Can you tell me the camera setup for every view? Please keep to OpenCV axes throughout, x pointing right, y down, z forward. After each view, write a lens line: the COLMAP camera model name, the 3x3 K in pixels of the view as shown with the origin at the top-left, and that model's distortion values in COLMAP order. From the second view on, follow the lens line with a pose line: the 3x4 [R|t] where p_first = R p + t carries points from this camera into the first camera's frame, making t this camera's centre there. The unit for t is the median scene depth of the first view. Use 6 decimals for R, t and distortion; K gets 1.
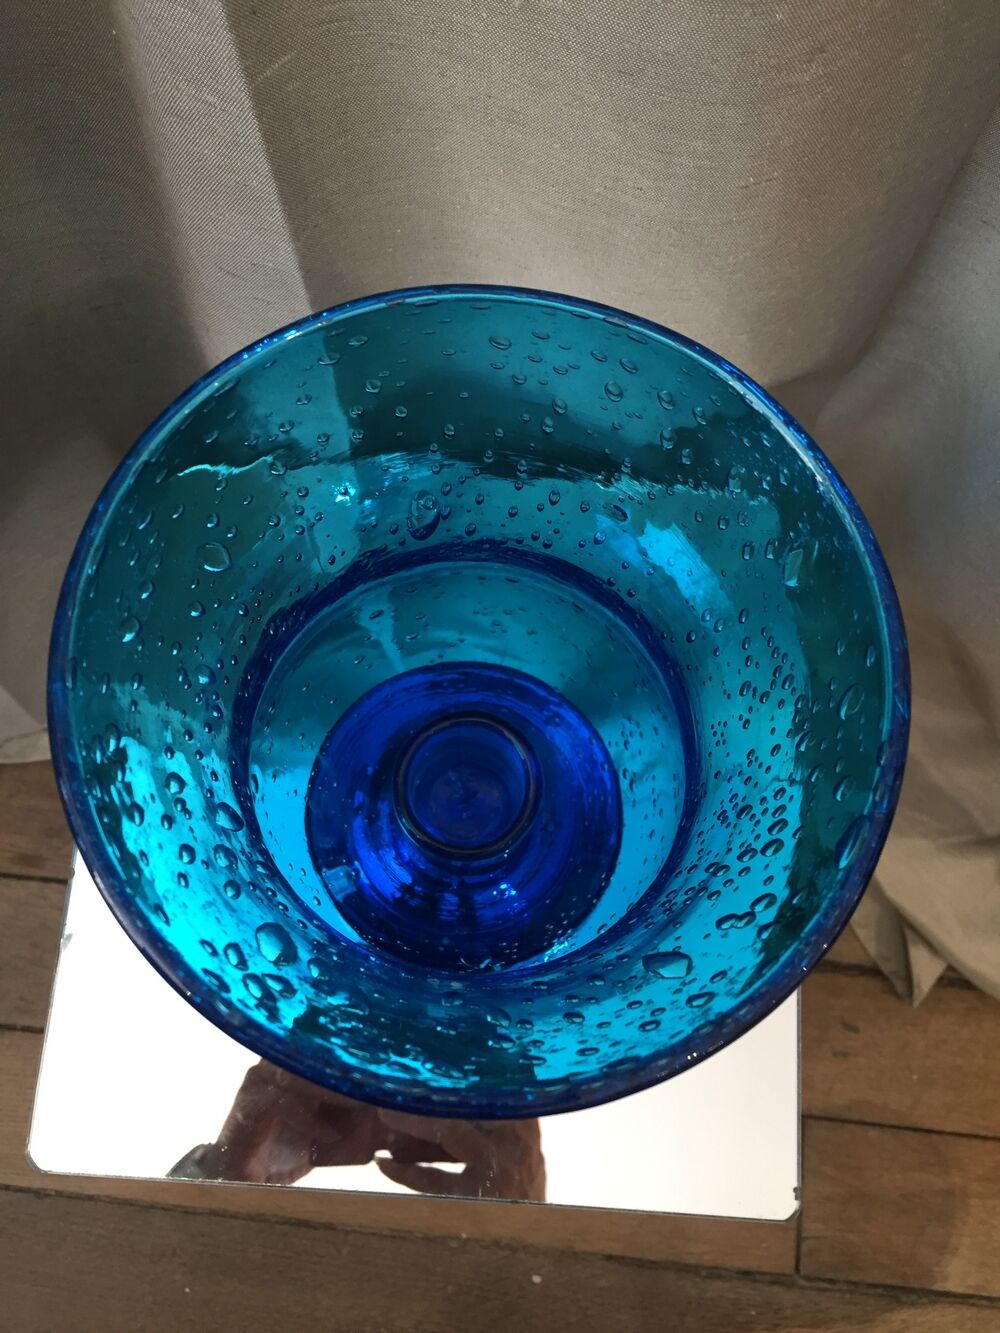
lens RADIAL K [[1120.0, 0, 500.0], [0, 1120.0, 666.5], [0, 0, 1]] dist [0.106724, -0.000905]
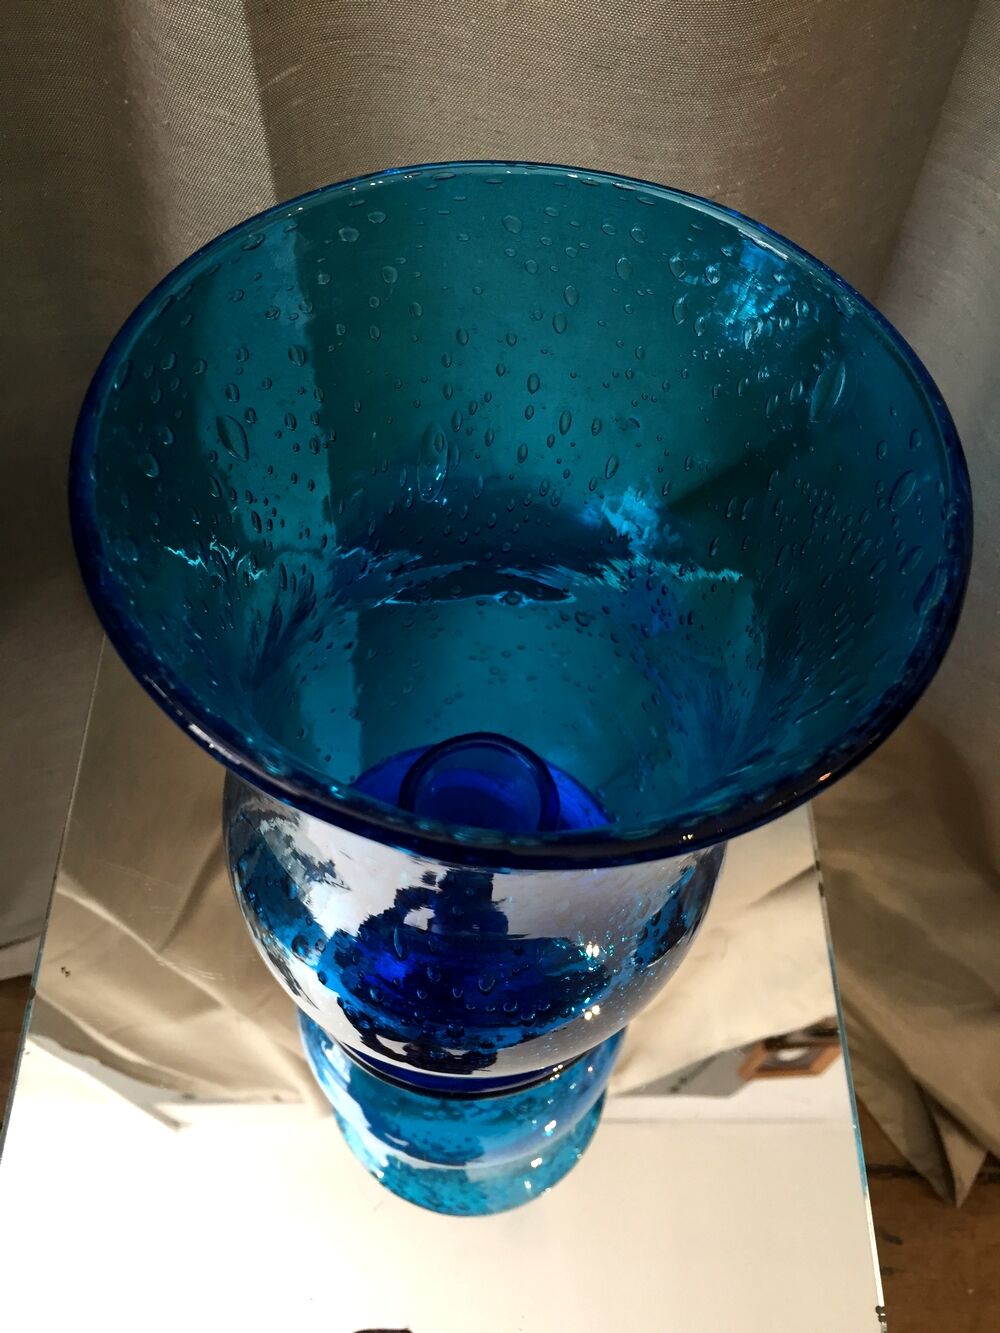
lens RADIAL K [[1140.0, 0, 500.0], [0, 1140.0, 666.5], [0, 0, 1]] dist [0.054553, -0.013551]
pose [[0.997731, -0.047315, 0.047889, -0.047348], [0.057864, 0.966300, -0.250832, 0.214394], [-0.034408, 0.253034, 0.966845, 0.052086]]
